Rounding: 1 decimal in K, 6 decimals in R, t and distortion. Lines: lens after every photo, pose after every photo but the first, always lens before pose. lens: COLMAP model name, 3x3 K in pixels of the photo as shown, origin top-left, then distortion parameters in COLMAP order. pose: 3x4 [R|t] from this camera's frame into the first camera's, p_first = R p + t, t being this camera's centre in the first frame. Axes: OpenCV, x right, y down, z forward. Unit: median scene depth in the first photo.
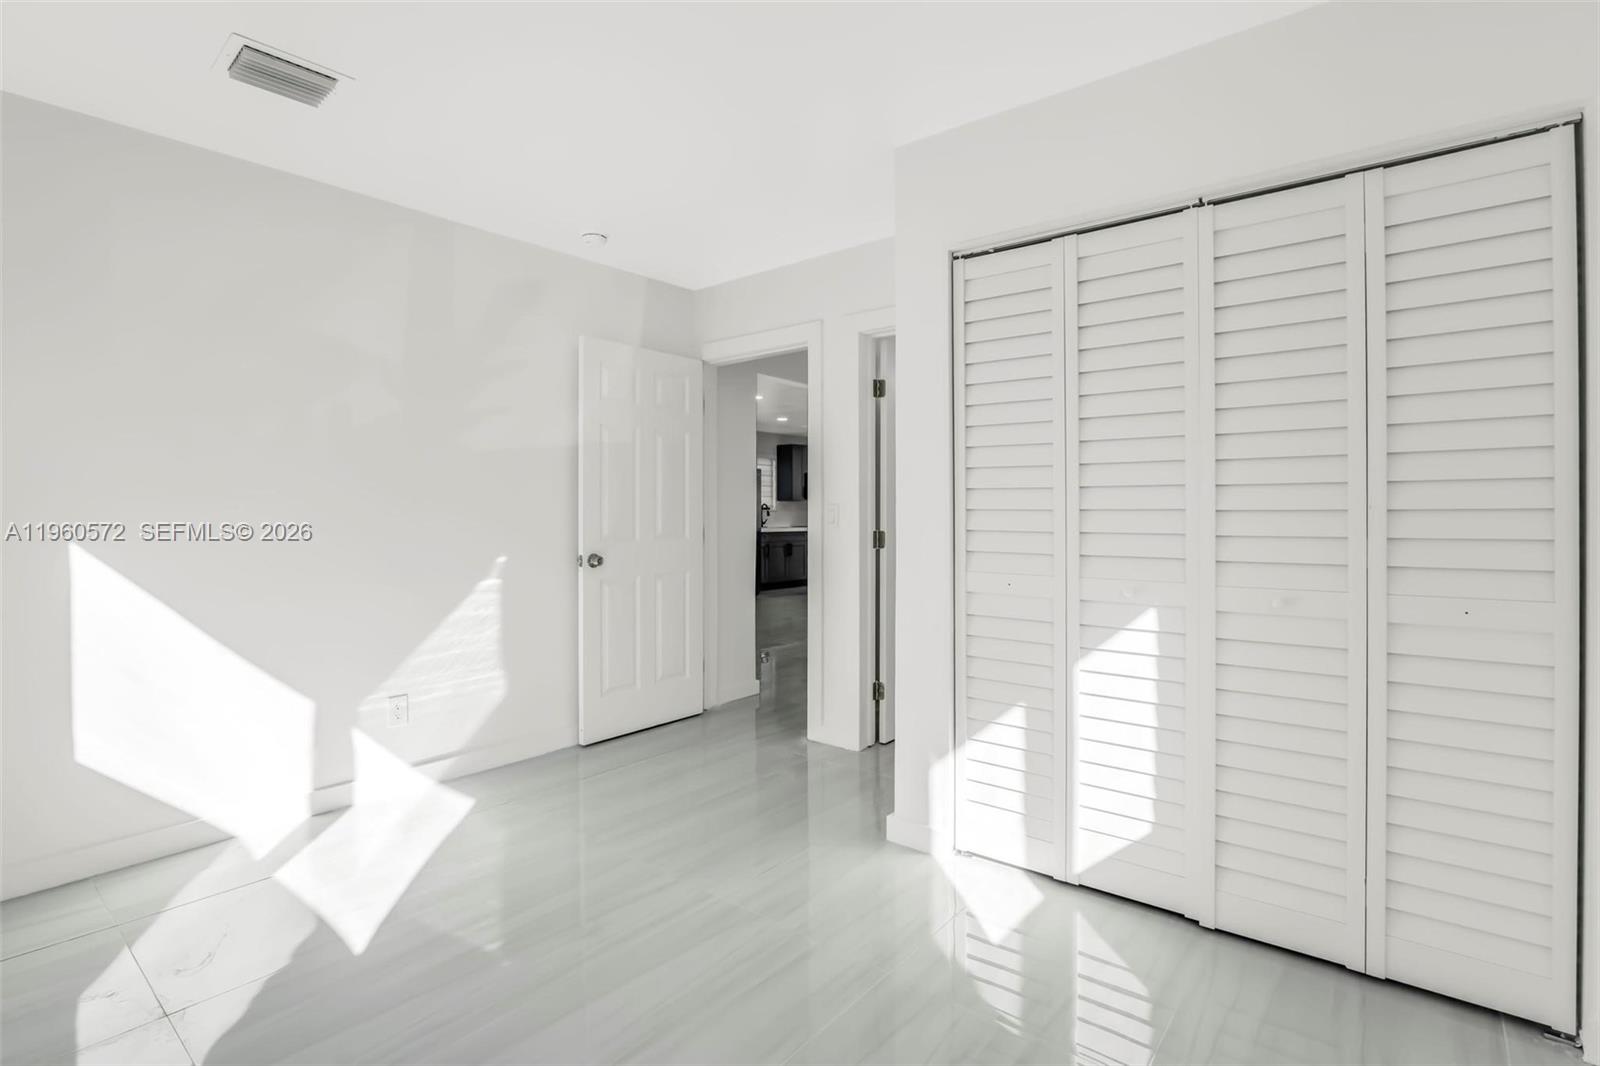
lens RADIAL K [[751.9, 0, 801.6], [0, 751.9, 516.6], [0, 0, 1]] dist [-0.011873, 0.001216]
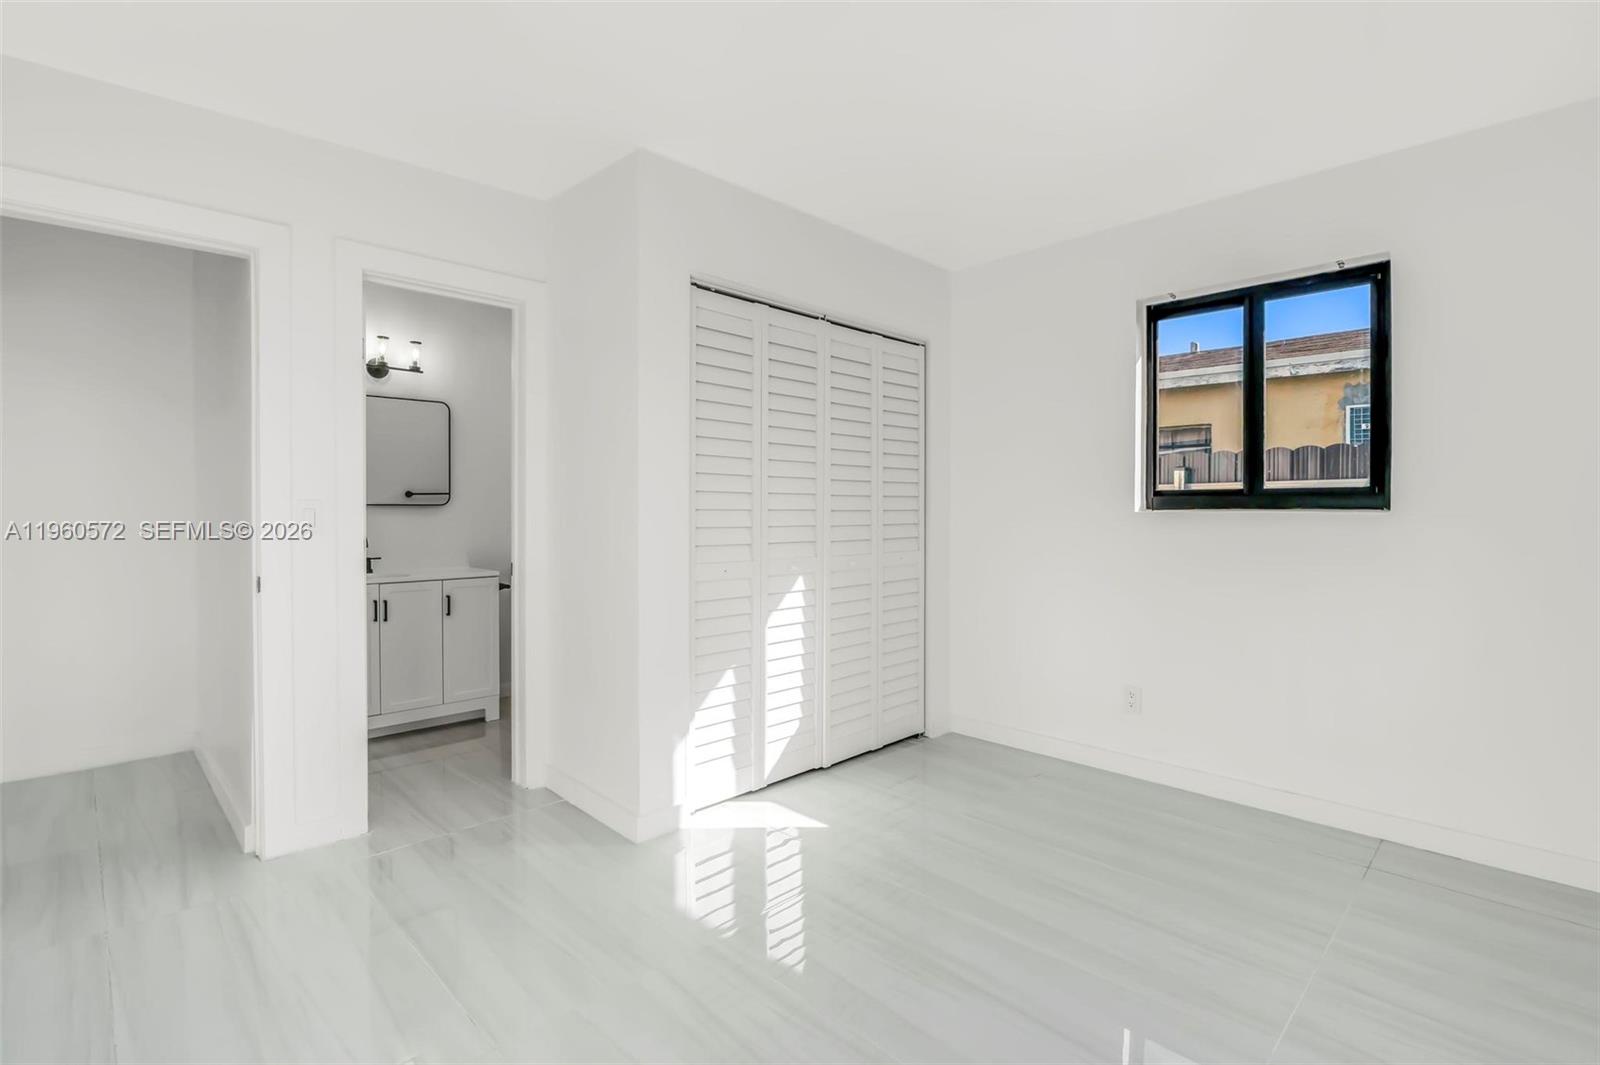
lens RADIAL K [[751.9, 0, 801.6], [0, 751.9, 516.1], [0, 0, 1]] dist [-0.011873, 0.001216]
pose [[0.118142, -0.011856, 0.992926, -0.976435], [0.000955, 0.999930, 0.011825, -0.014014], [-0.992996, -0.000449, 0.118145, 0.780171]]
